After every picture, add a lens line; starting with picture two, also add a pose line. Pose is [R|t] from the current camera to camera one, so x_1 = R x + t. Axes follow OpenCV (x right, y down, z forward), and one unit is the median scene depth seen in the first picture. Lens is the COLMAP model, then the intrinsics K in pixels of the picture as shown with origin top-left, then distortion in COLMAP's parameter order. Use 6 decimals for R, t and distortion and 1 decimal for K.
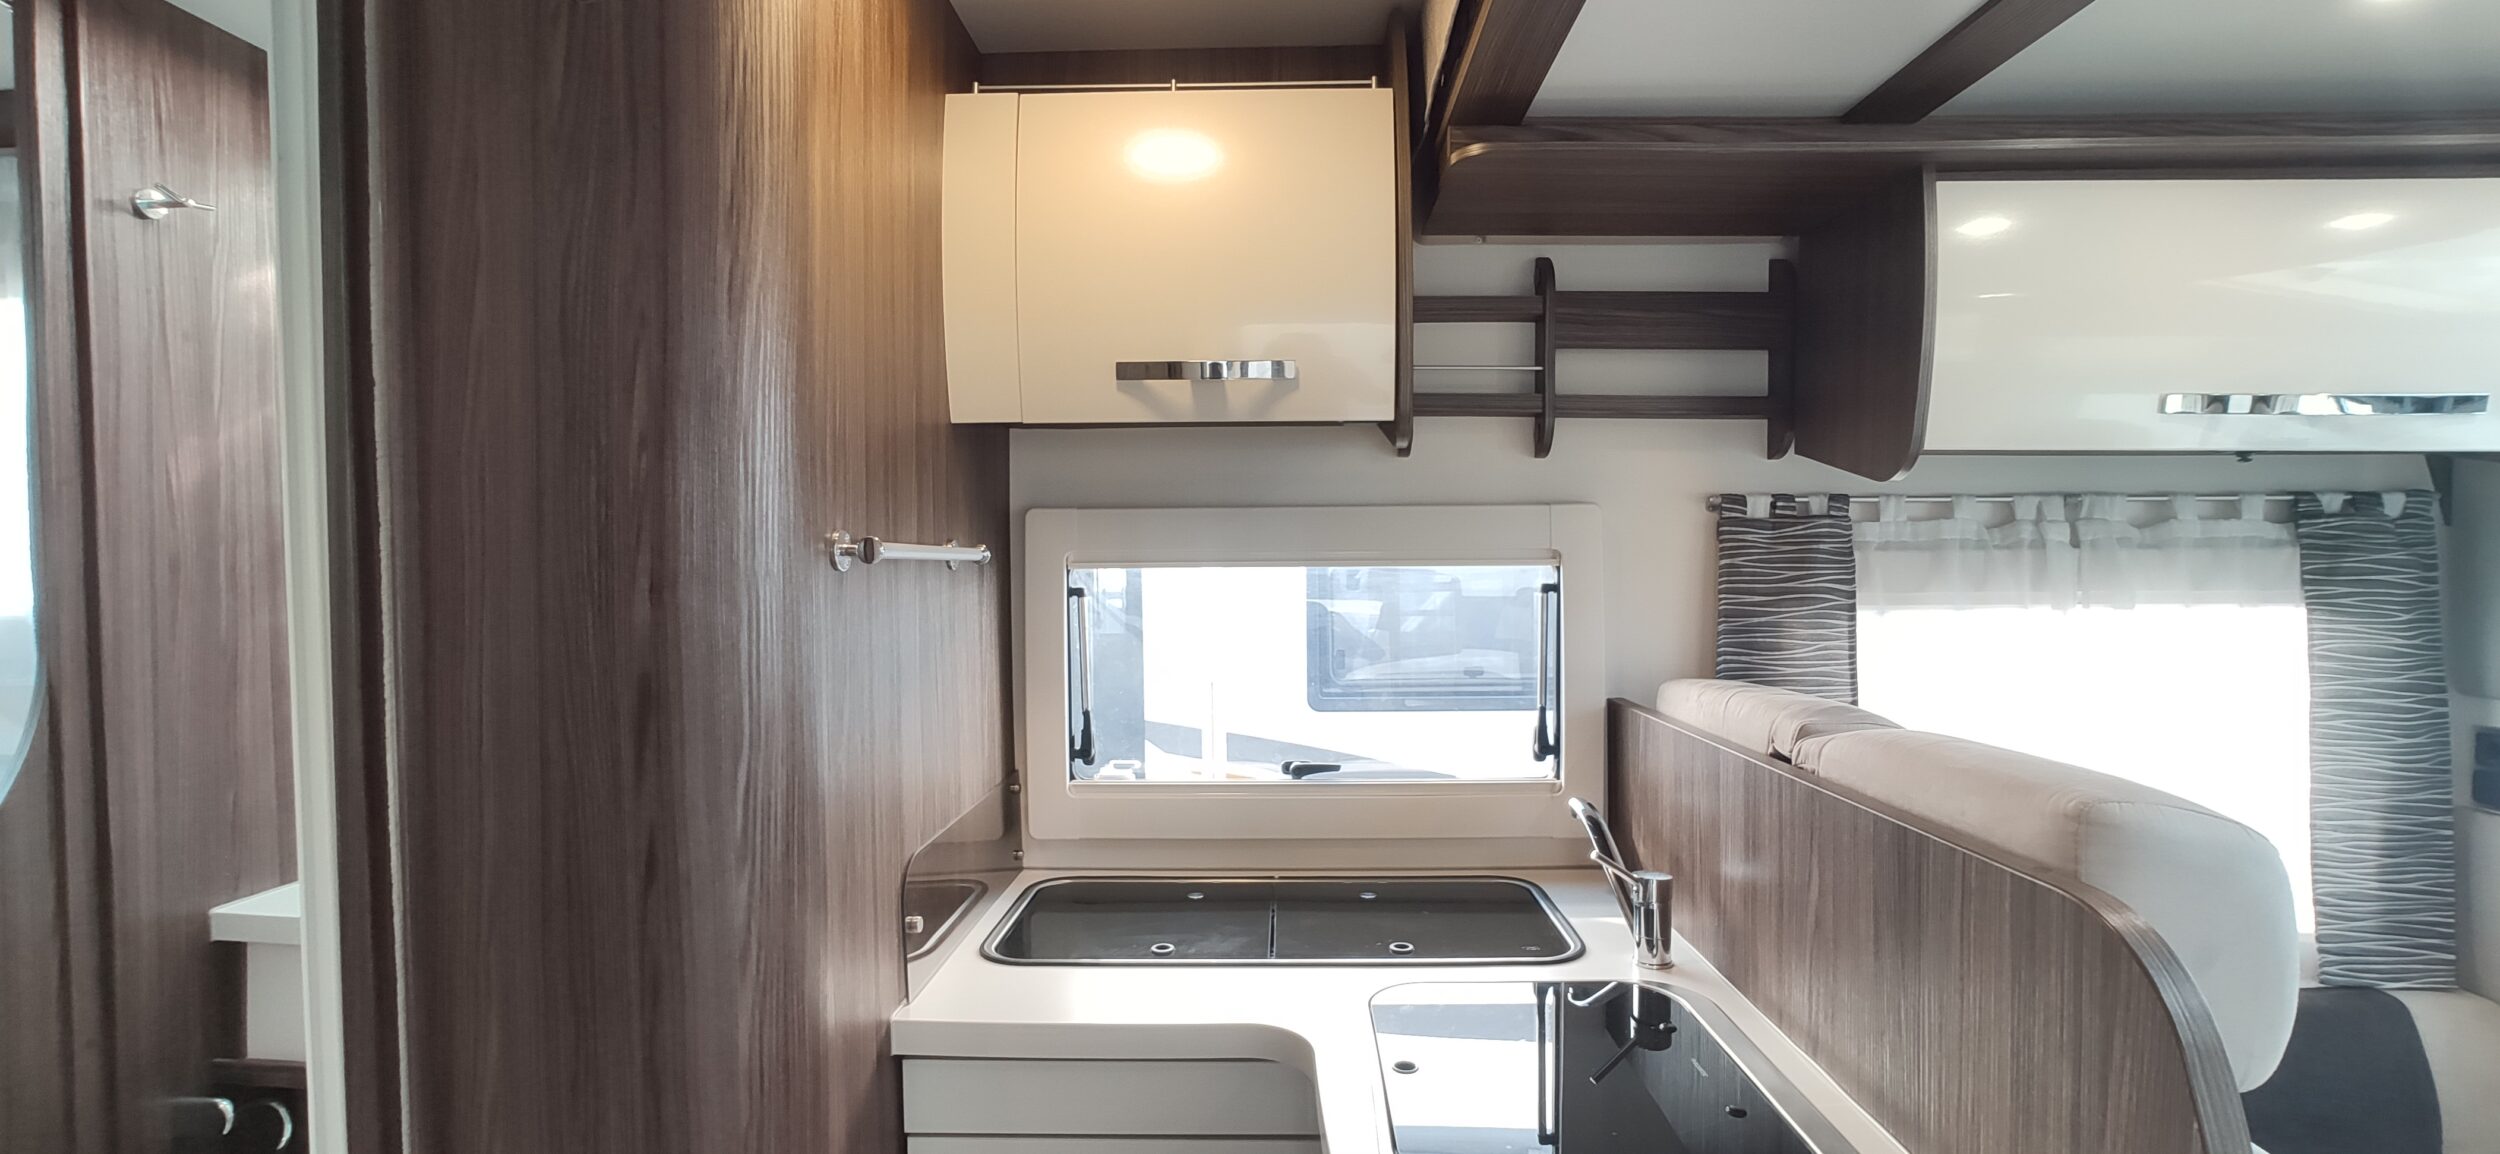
lens RADIAL K [[1091.5, 0, 1264.9], [0, 1091.5, 590.1], [0, 0, 1]] dist [-0.035175, 0.019660]
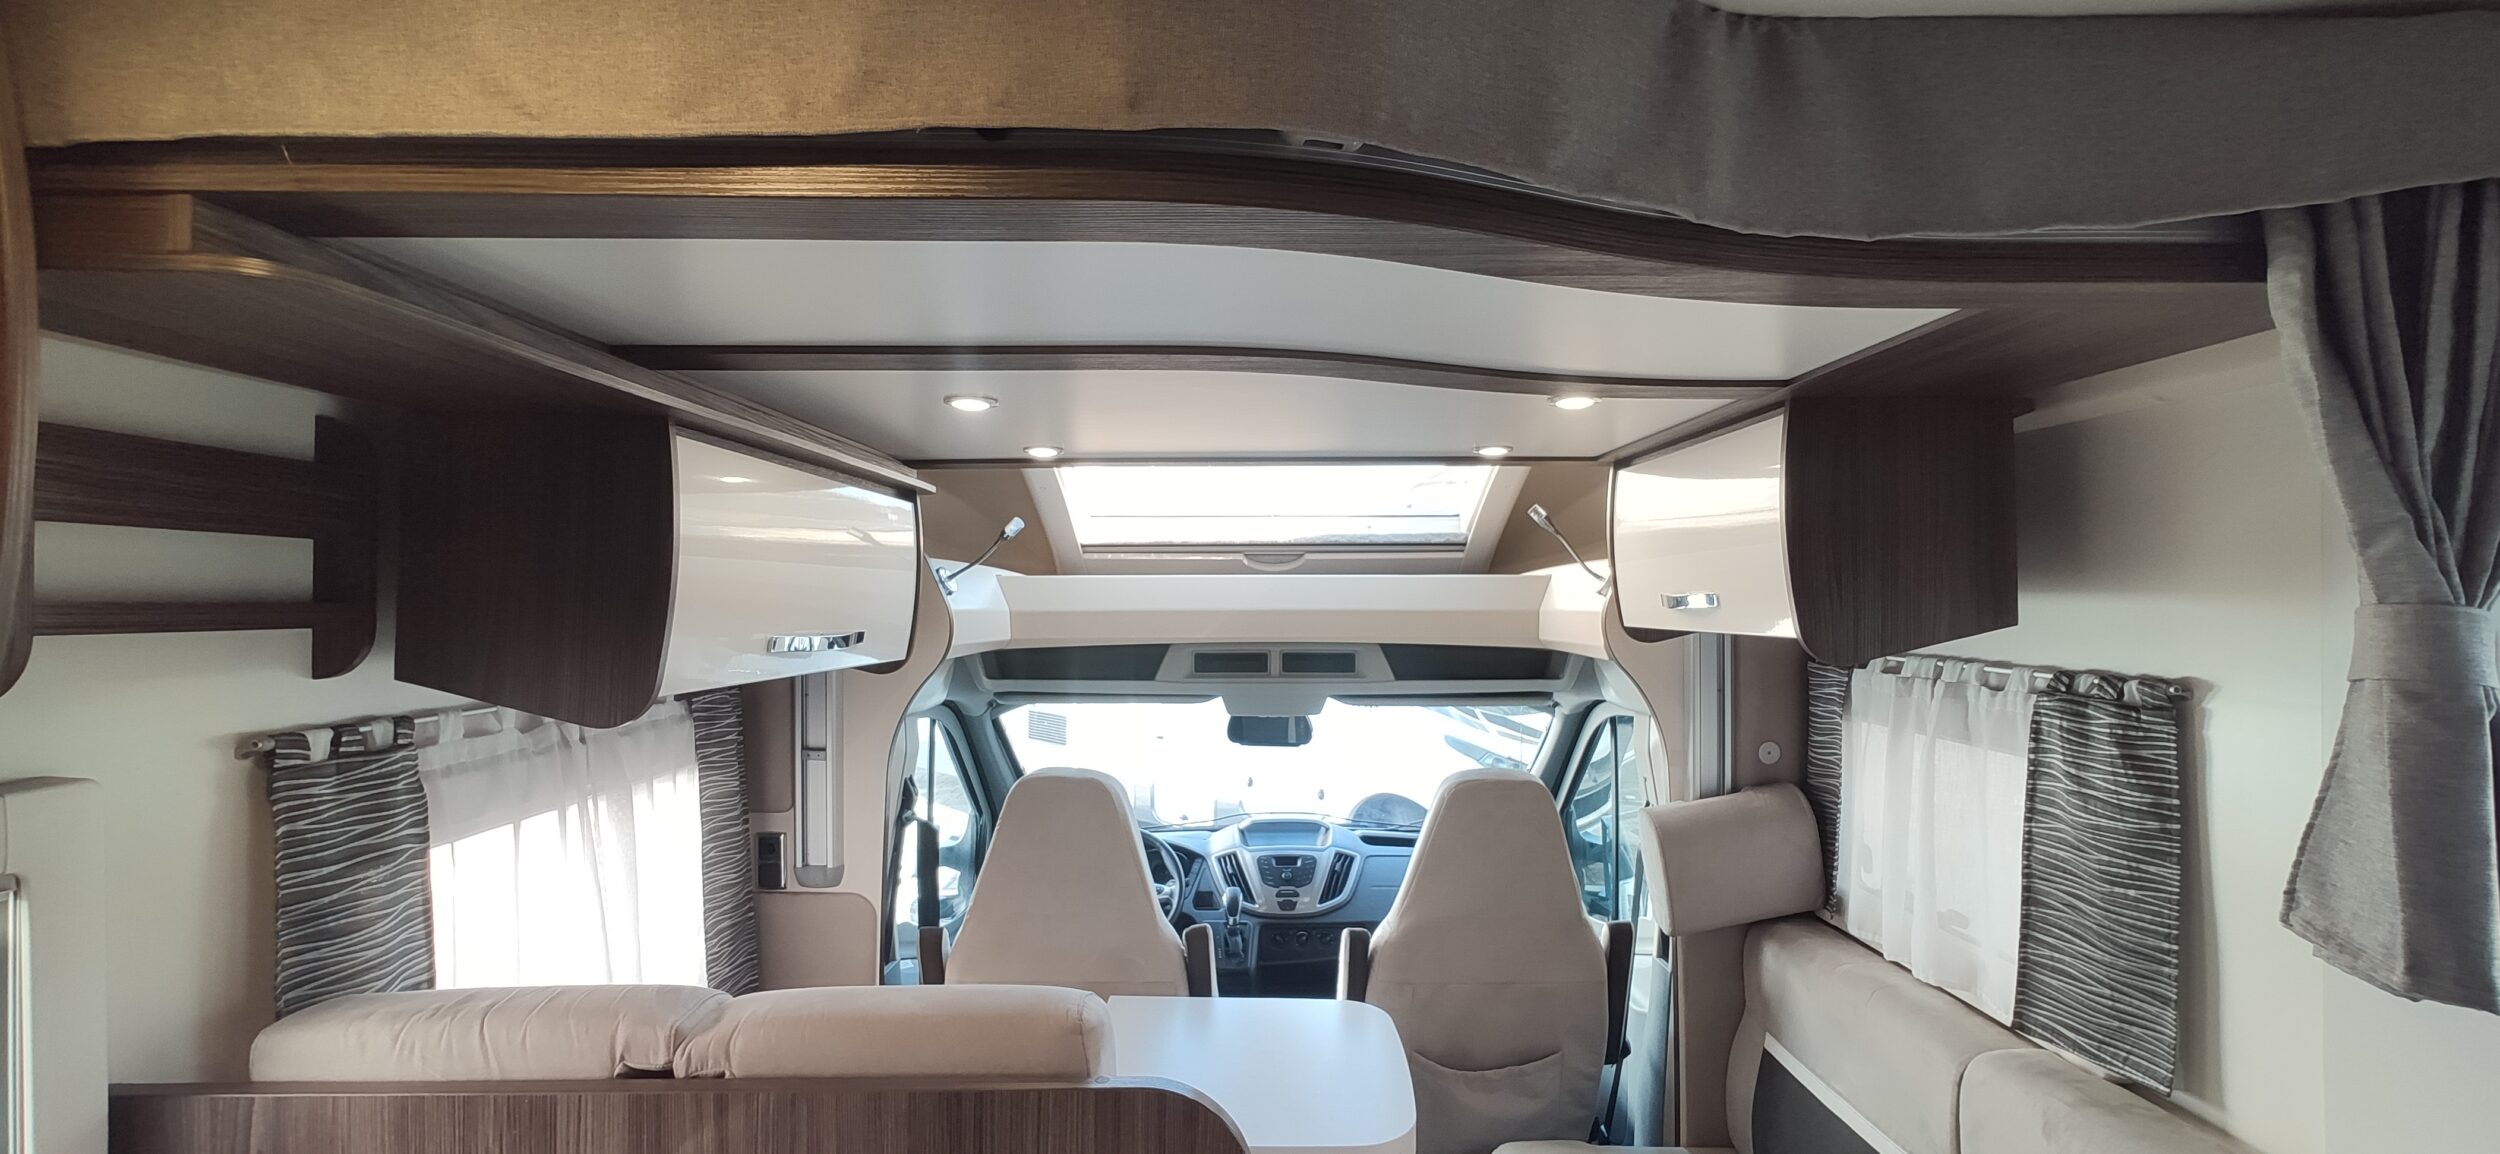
lens RADIAL K [[1091.5, 0, 1264.9], [0, 1091.5, 590.1], [0, 0, 1]] dist [-0.035175, 0.019660]
pose [[-0.040286, 0.004144, 0.999180, -0.355180], [0.018721, 0.999819, -0.003391, -0.191985], [-0.999013, 0.018569, -0.040357, 0.421486]]
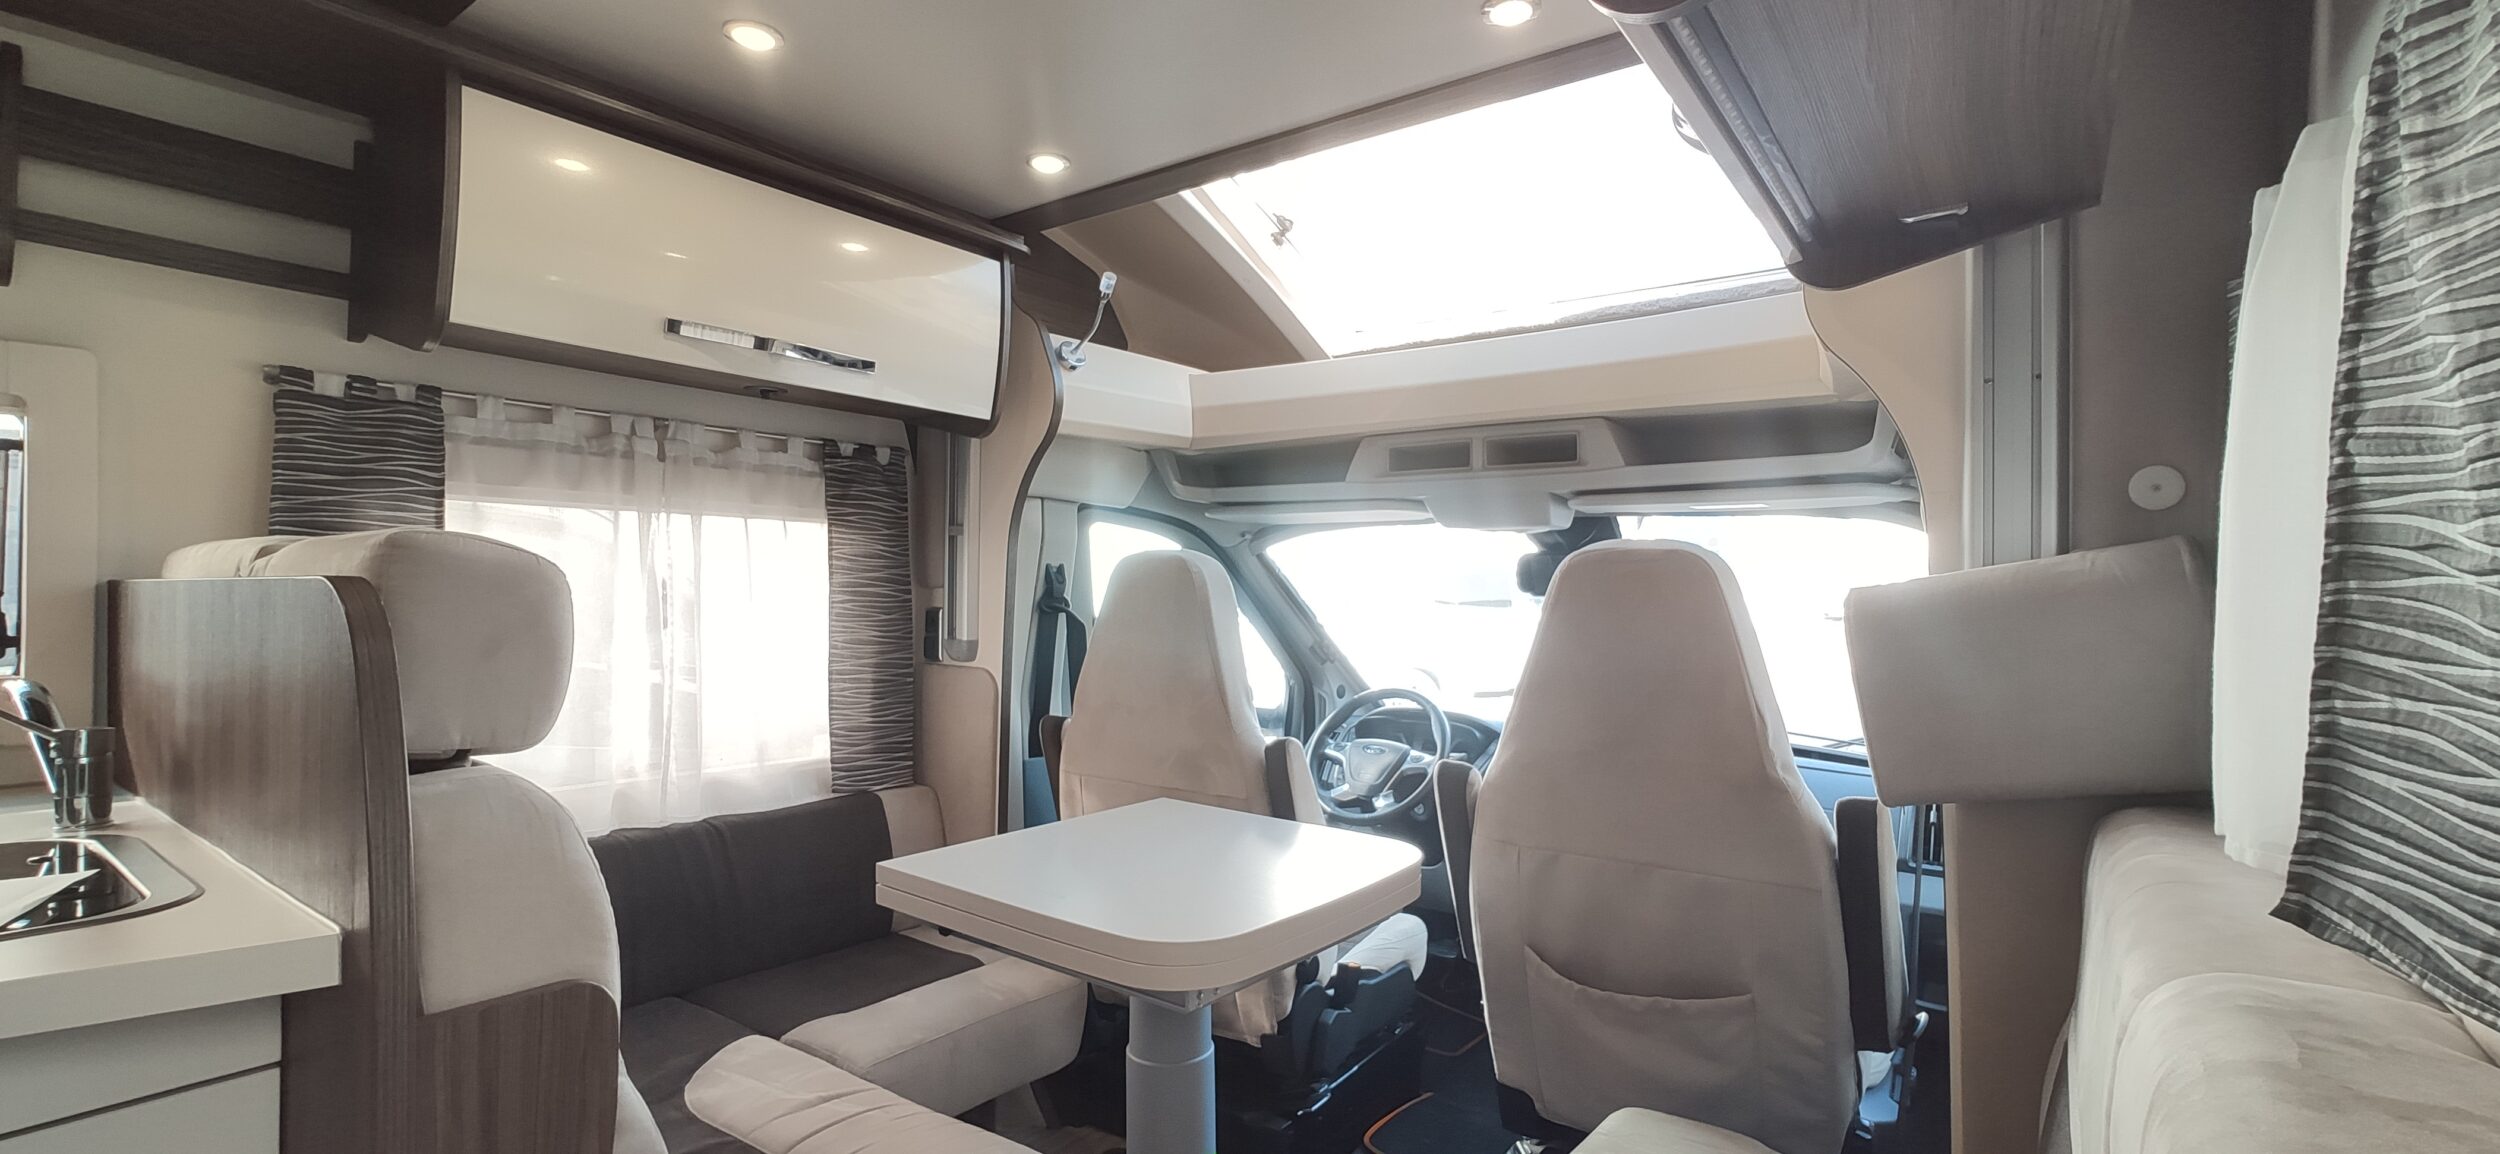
lens RADIAL K [[1091.5, 0, 1264.9], [0, 1091.5, 590.1], [0, 0, 1]] dist [-0.035175, 0.019660]
pose [[0.567259, 0.016229, 0.823379, 0.155938], [-0.000723, 0.999815, -0.019208, 0.142853], [-0.823539, 0.010301, 0.567166, -0.274630]]
